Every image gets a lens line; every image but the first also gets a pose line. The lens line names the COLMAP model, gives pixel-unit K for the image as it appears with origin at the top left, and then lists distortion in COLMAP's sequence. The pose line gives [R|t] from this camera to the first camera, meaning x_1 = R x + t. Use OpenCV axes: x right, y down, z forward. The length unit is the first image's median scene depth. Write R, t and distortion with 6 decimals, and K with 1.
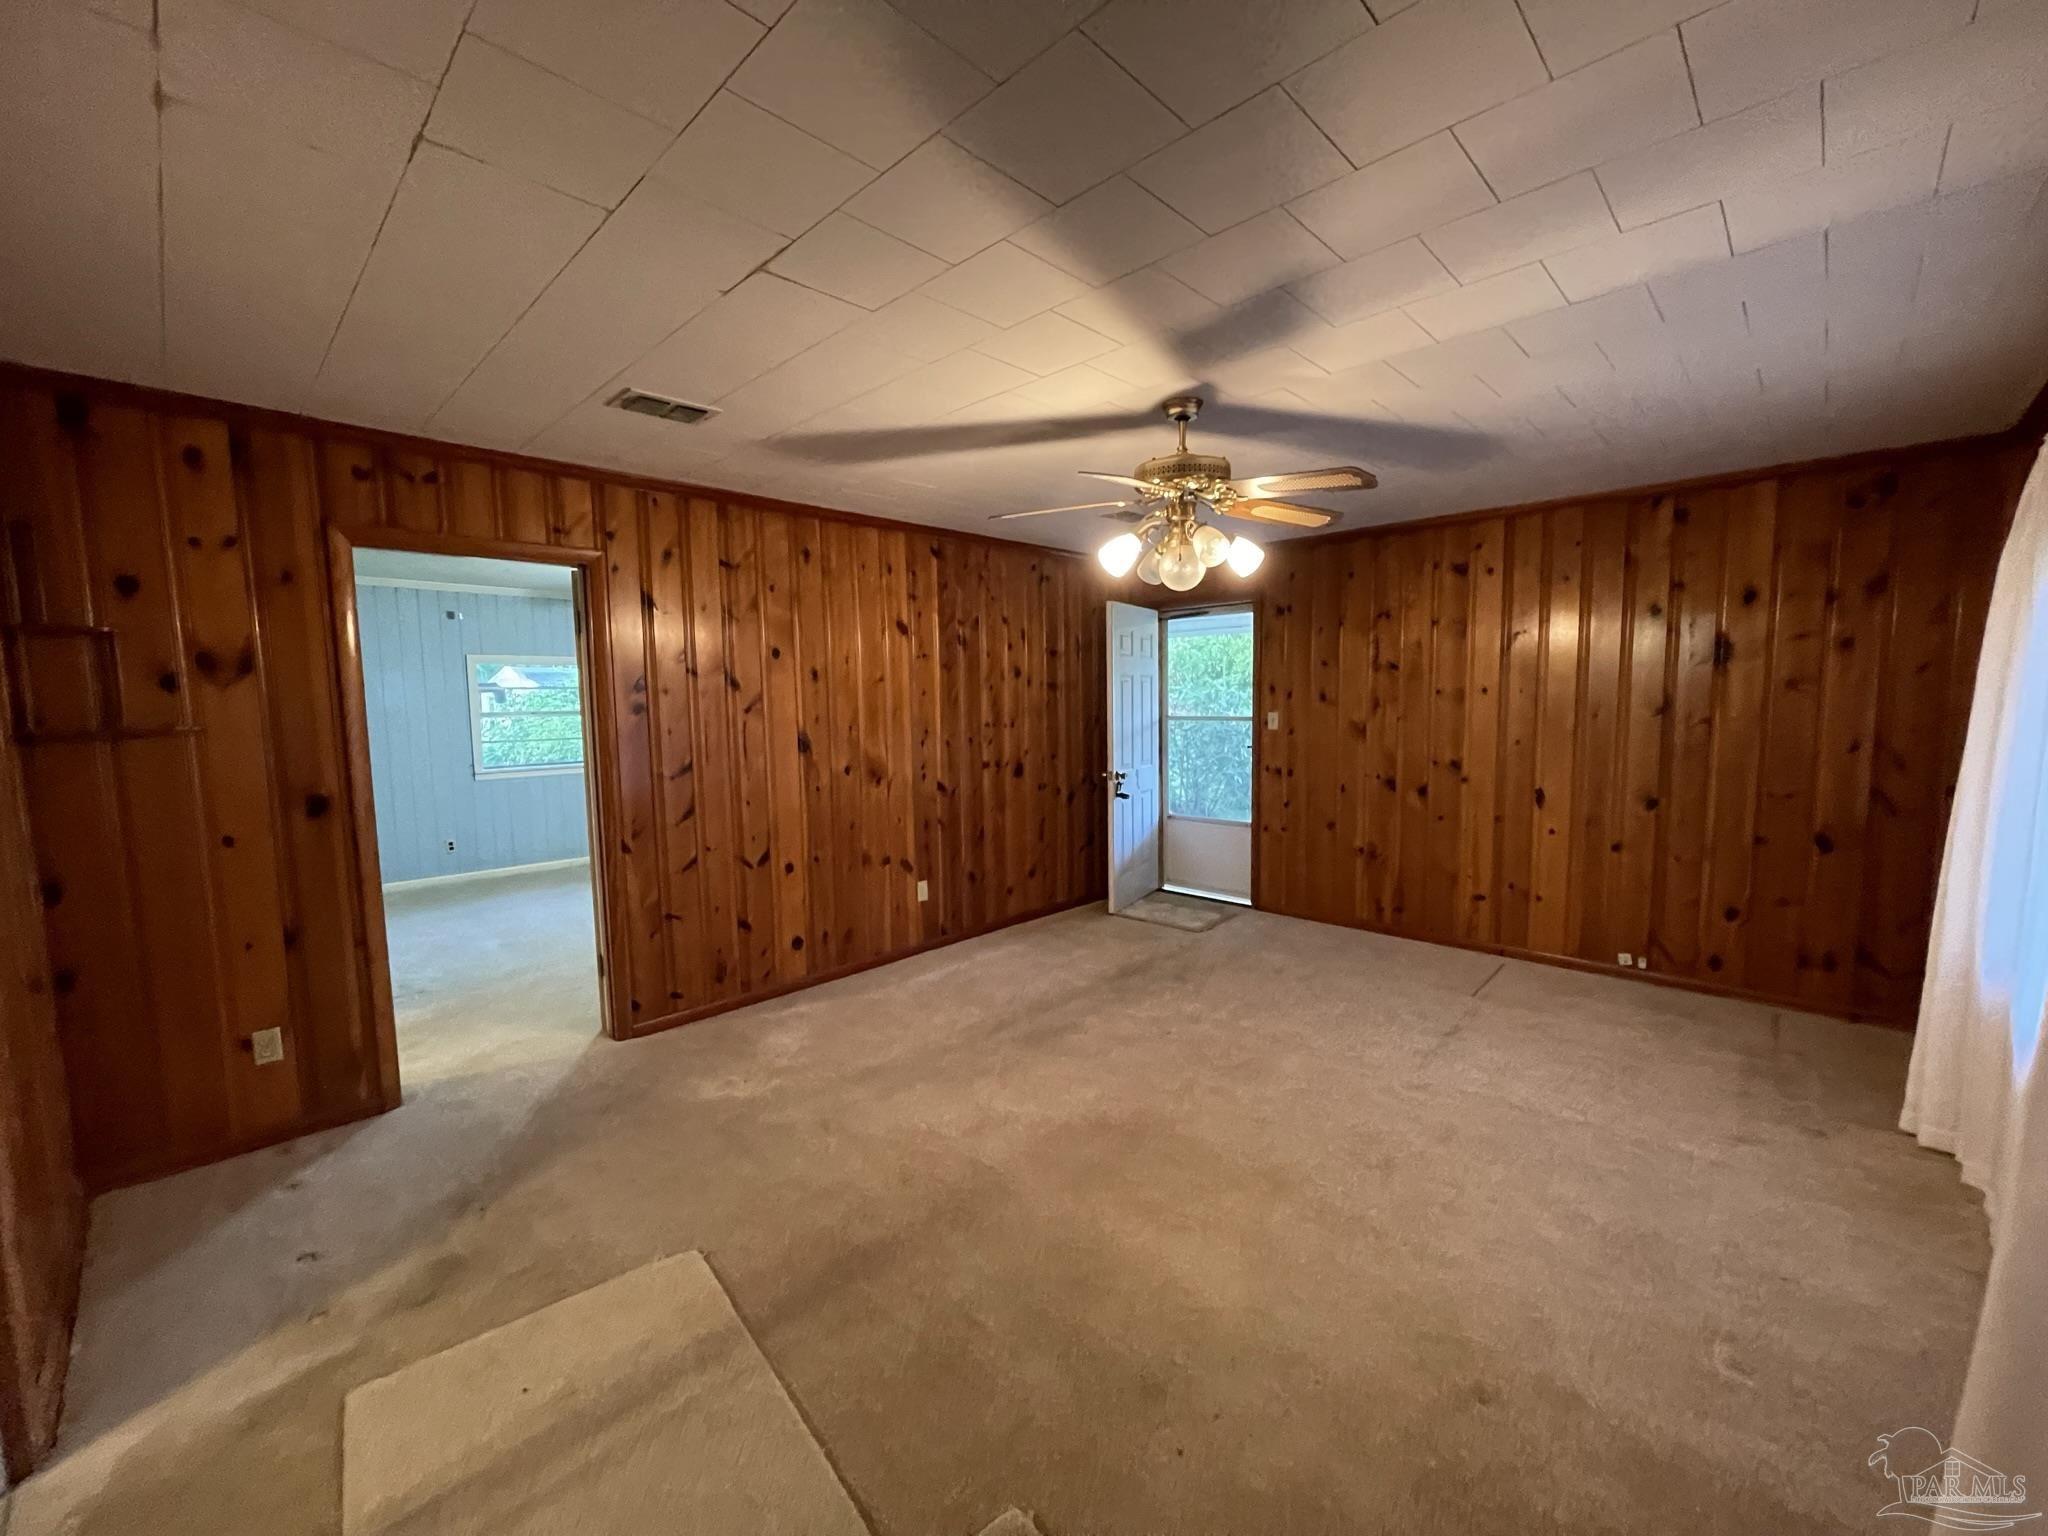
lens RADIAL K [[823.2, 0, 1029.4], [0, 823.2, 767.6], [0, 0, 1]] dist [0.000130, 0.000999]
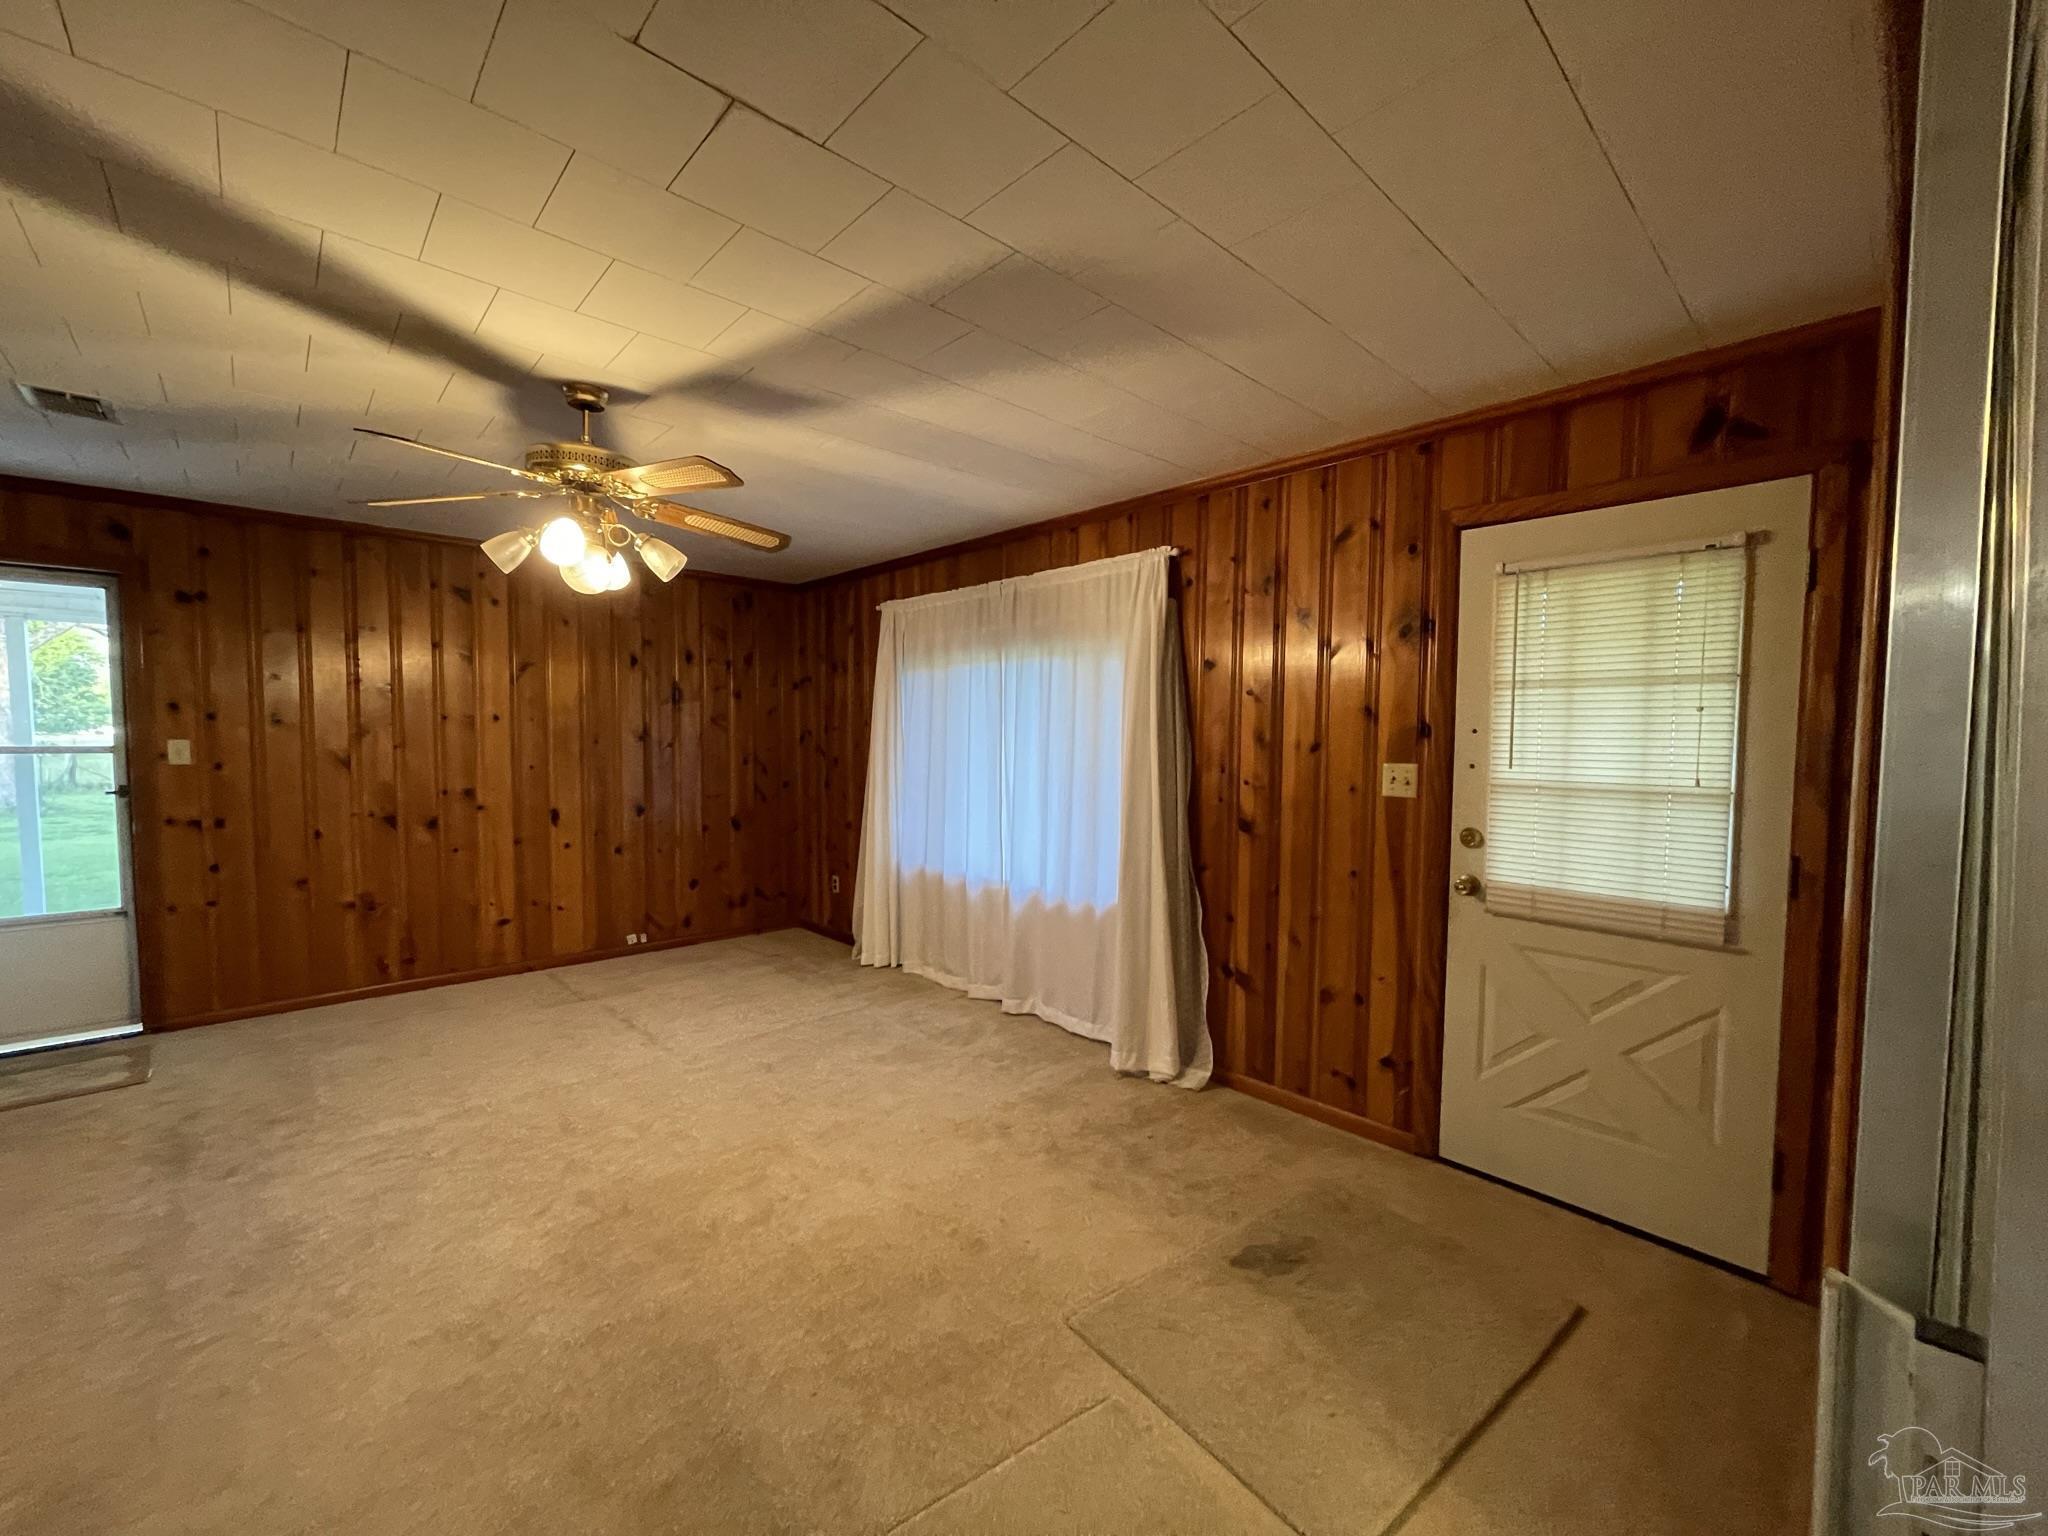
lens RADIAL K [[823.2, 0, 1008.6], [0, 823.2, 760.0], [0, 0, 1]] dist [0.000130, 0.000999]
pose [[0.071116, -0.017034, 0.997323, -0.433443], [0.077059, 0.996960, 0.011533, -0.004914], [-0.994487, 0.076033, 0.072212, 0.309032]]
